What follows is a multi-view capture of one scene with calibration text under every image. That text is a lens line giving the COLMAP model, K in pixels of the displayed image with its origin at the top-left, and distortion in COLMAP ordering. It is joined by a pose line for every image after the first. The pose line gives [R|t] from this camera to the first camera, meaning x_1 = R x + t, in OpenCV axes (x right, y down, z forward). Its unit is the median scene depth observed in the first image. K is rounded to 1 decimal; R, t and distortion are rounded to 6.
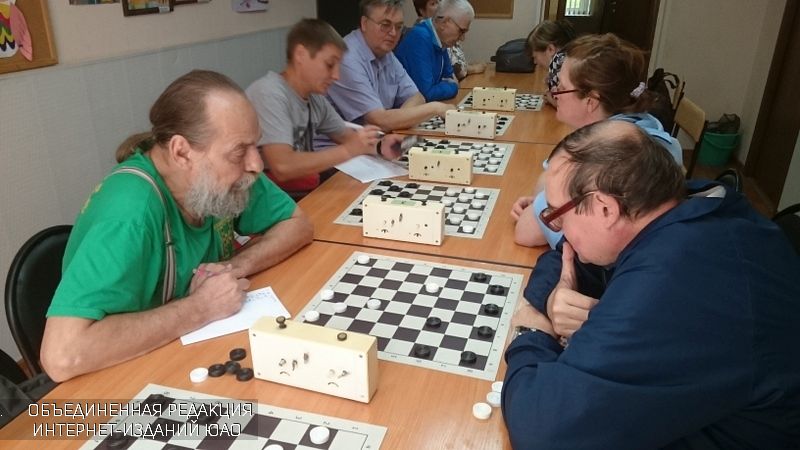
lens RADIAL K [[593.7, 0, 398.2], [0, 593.7, 227.3], [0, 0, 1]] dist [-0.015206, -0.037051]
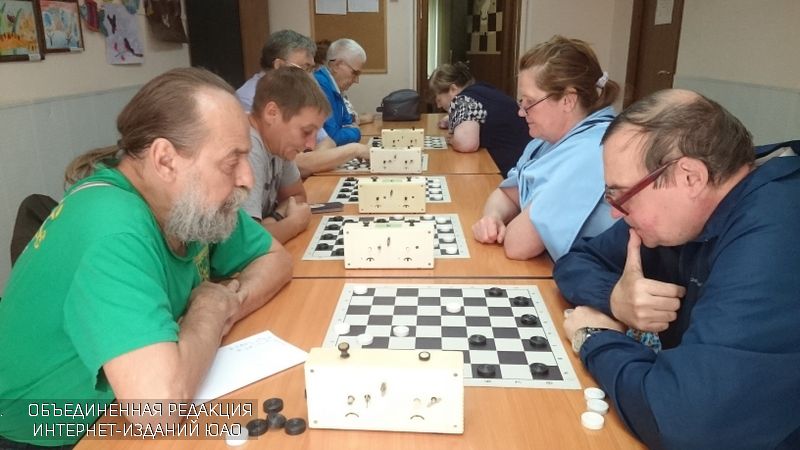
lens RADIAL K [[593.7, 0, 396.6], [0, 593.7, 246.6], [0, 0, 1]] dist [-0.015206, -0.037051]
pose [[0.971101, -0.090040, 0.221032, -0.192040], [0.107201, 0.991985, -0.066889, 0.055602], [-0.213238, 0.088651, 0.972970, 0.133871]]
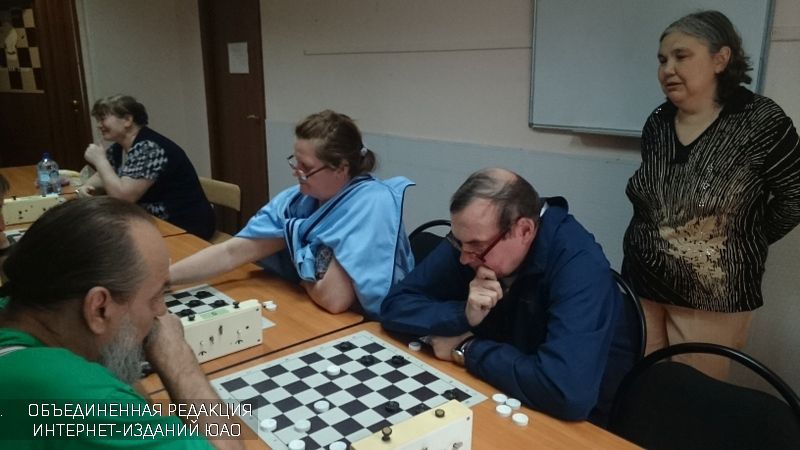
lens RADIAL K [[593.7, 0, 401.9], [0, 593.7, 227.1], [0, 0, 1]] dist [-0.015206, -0.037051]
pose [[0.539331, -0.207707, 0.816076, -0.565889], [0.324836, 0.945414, 0.025947, -0.098580], [-0.776919, 0.251096, 0.577362, 0.263052]]
